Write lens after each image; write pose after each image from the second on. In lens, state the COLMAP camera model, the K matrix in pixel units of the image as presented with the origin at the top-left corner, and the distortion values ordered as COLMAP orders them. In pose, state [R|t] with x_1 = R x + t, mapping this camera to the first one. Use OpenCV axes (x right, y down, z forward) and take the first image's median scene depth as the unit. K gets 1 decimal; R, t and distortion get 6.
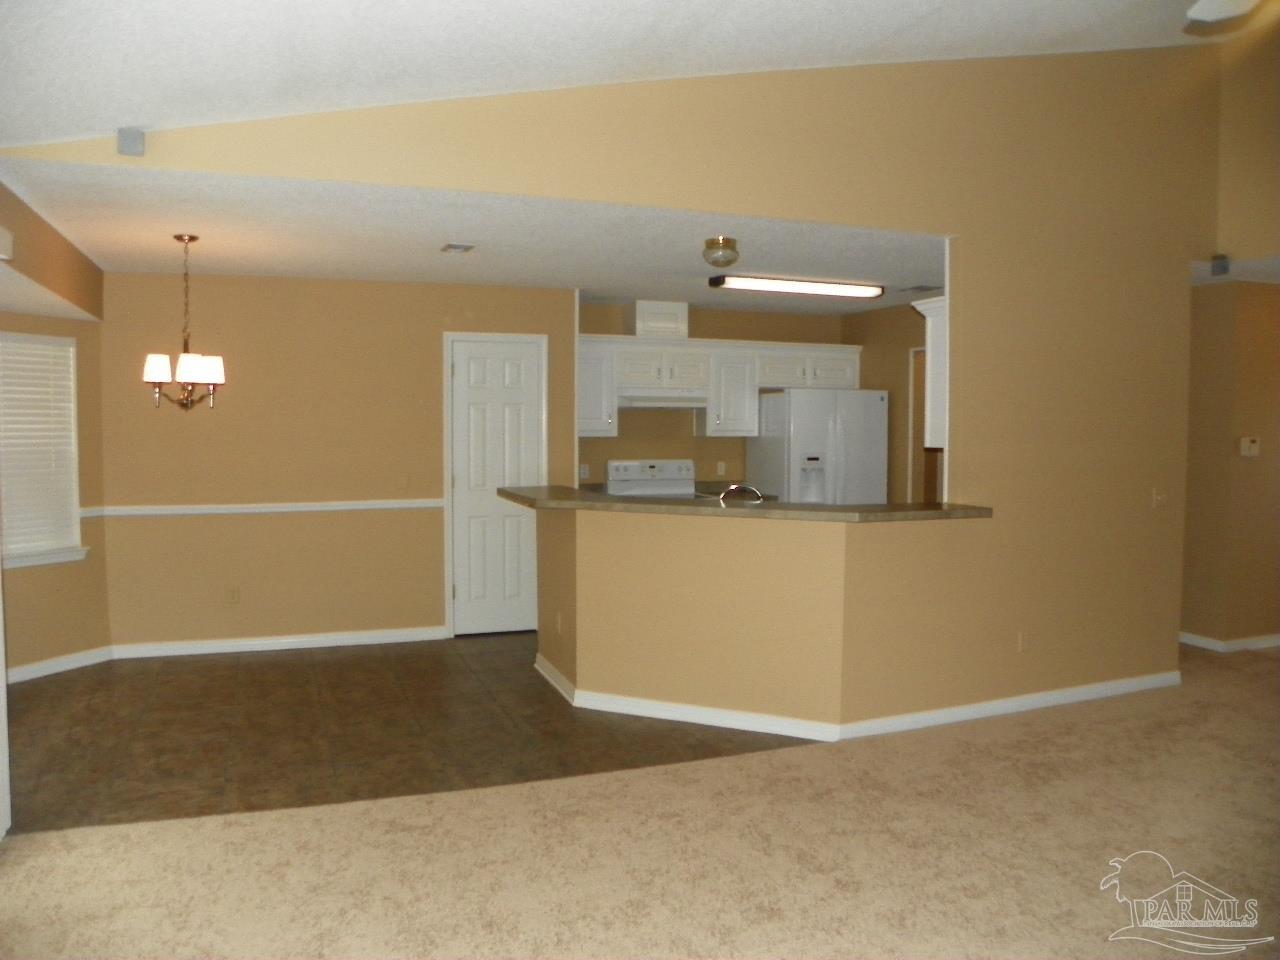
lens RADIAL K [[970.5, 0, 631.9], [0, 970.5, 478.0], [0, 0, 1]] dist [-0.139235, 0.073606]
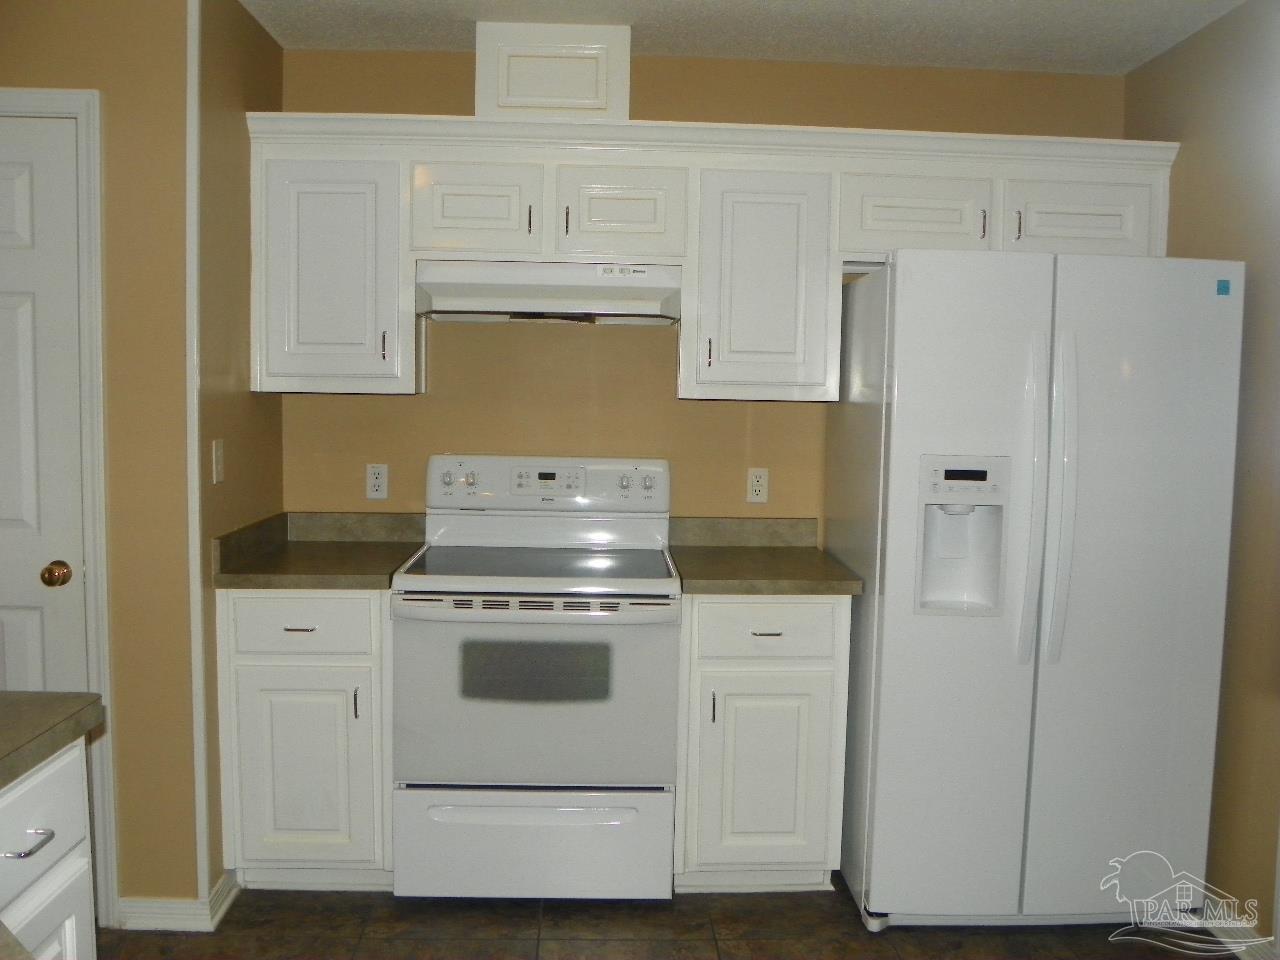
lens RADIAL K [[1091.9, 0, 640.4], [0, 1091.9, 478.6], [0, 0, 1]] dist [-0.089320, 0.027841]
pose [[0.949138, 0.041614, -0.312099, 0.191281], [-0.034580, 0.999008, 0.028041, -0.023992], [0.312956, -0.015822, 0.949636, 0.613457]]
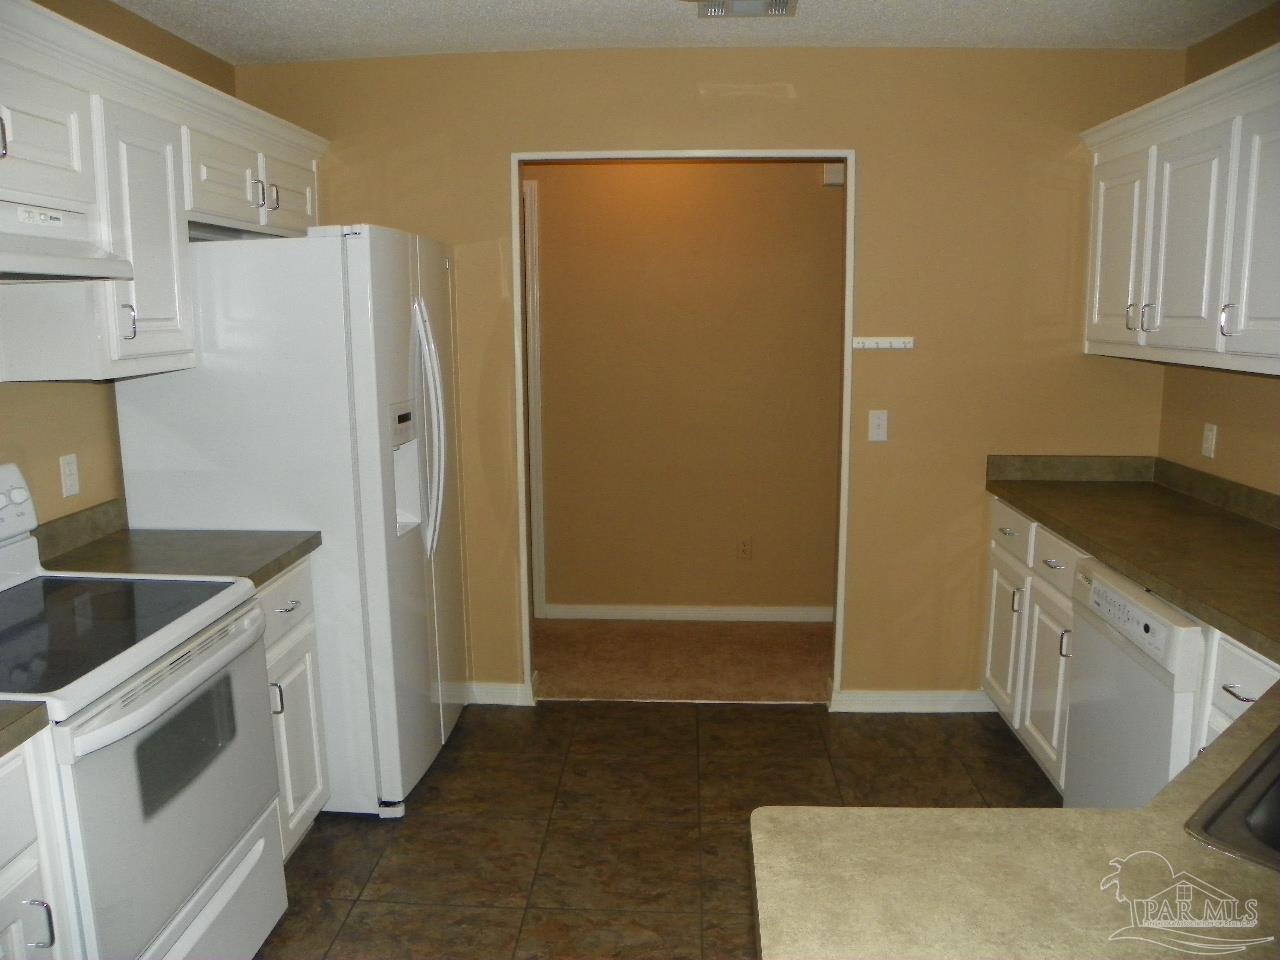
lens RADIAL K [[970.5, 0, 636.6], [0, 970.5, 476.4], [0, 0, 1]] dist [-0.139235, 0.073606]
pose [[0.406275, -0.160136, 0.899610, -0.112156], [0.057521, 0.987053, 0.149724, -0.046804], [-0.911939, -0.009083, 0.410226, 0.739232]]
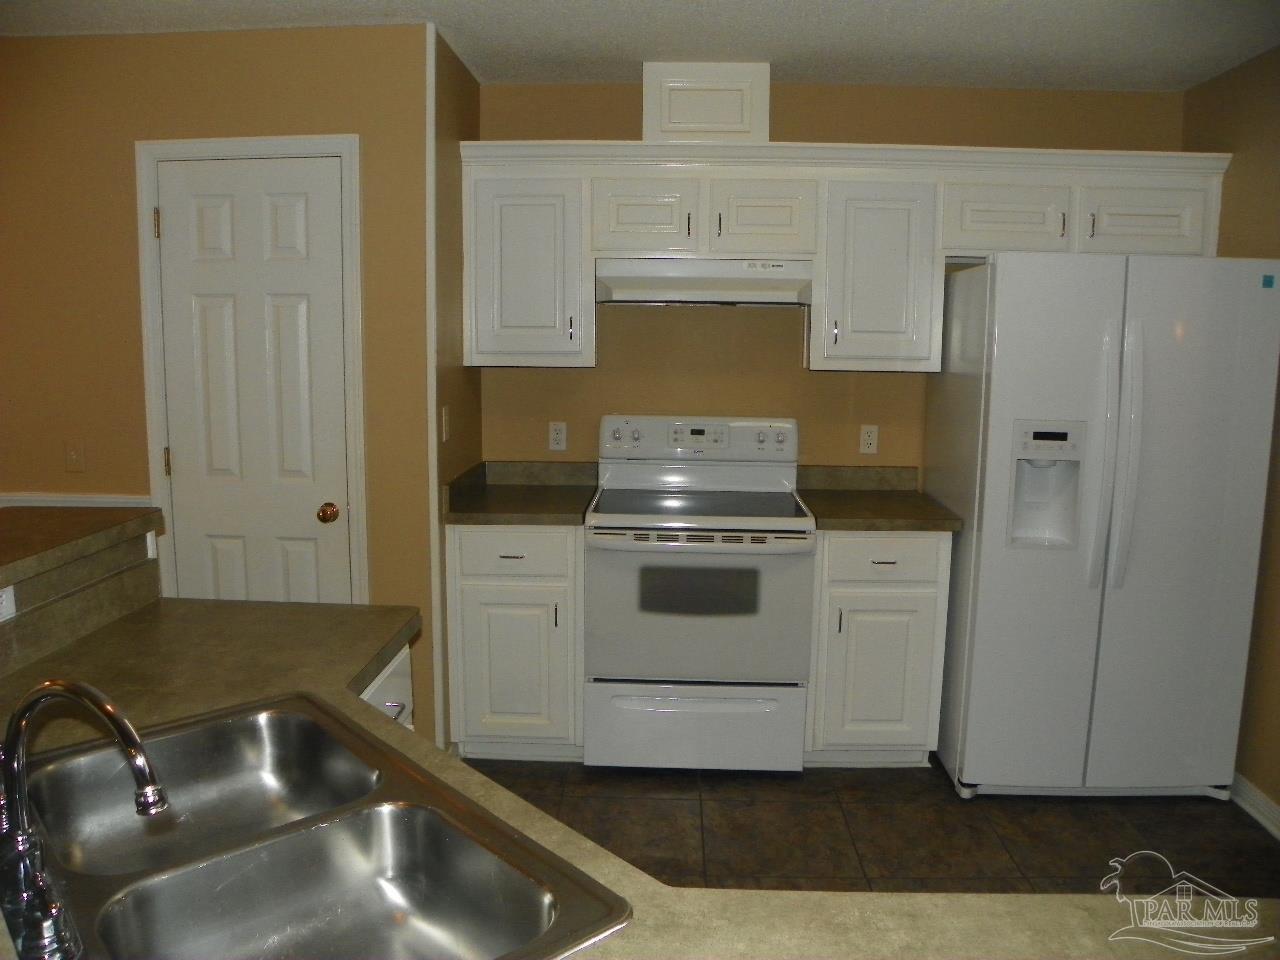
lens RADIAL K [[970.5, 0, 637.5], [0, 970.5, 477.7], [0, 0, 1]] dist [-0.139235, 0.073606]
pose [[0.919981, 0.063665, -0.386758, 0.177748], [-0.030112, 0.995284, 0.092210, -0.032159], [0.390805, -0.073185, 0.917559, 0.567864]]
